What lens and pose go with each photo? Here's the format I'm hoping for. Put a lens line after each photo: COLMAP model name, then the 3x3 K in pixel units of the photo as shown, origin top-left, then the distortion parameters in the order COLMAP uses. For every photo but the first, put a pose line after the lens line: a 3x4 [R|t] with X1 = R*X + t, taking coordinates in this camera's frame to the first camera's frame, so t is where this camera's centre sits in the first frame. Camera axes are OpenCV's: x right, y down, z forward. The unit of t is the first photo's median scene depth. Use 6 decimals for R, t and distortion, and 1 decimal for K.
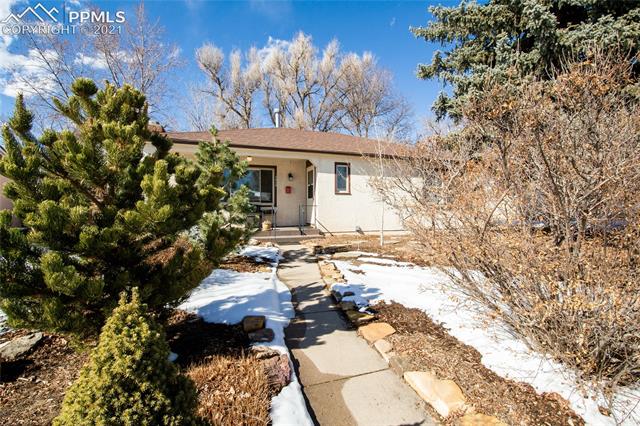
lens RADIAL K [[288.1, 0, 320.7], [0, 288.1, 210.8], [0, 0, 1]] dist [-0.004213, -0.006131]
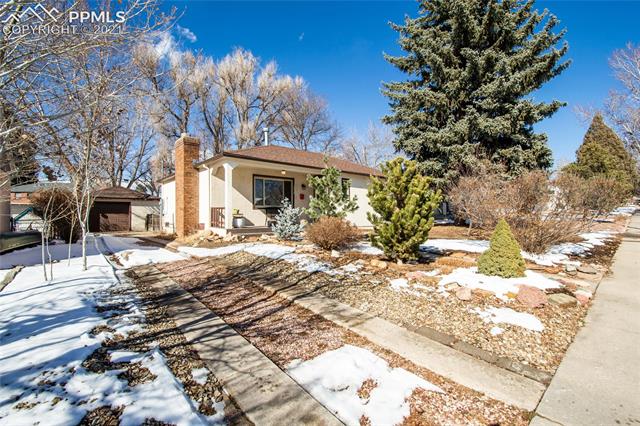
lens RADIAL K [[288.1, 0, 321.1], [0, 288.1, 209.9], [0, 0, 1]] dist [-0.004213, -0.006131]
pose [[0.929707, 0.006037, 0.368251, -0.518508], [0.003183, 0.999697, -0.024425, 0.019647], [-0.368287, 0.023880, 0.929405, -0.249539]]
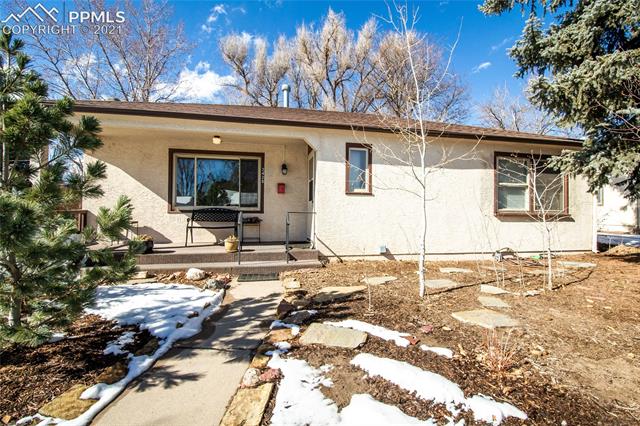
lens RADIAL K [[288.1, 0, 319.6], [0, 288.1, 212.4], [0, 0, 1]] dist [-0.004213, -0.006131]
pose [[0.988849, 0.012655, -0.148381, 0.078995], [-0.013165, 0.999910, -0.002452, -0.015924], [0.148336, 0.004378, 0.988927, 0.346075]]
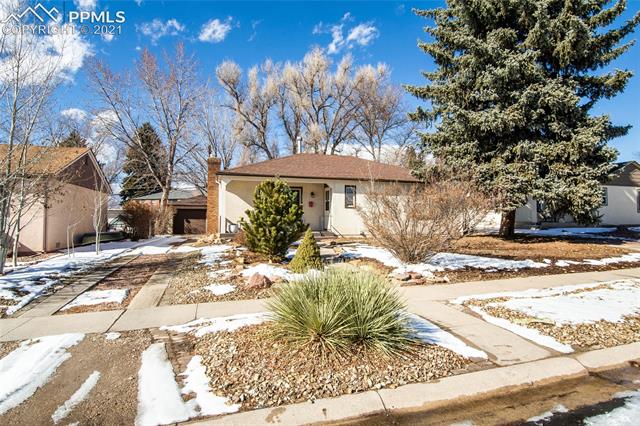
lens RADIAL K [[352.4, 0, 320.2], [0, 352.4, 211.7], [0, 0, 1]] dist [-0.000205, 0.000034]
pose [[0.999136, 0.001494, -0.041540, 0.000326], [-0.002603, 0.999641, -0.026667, 0.006736], [0.041485, 0.026752, 0.998781, -0.670856]]
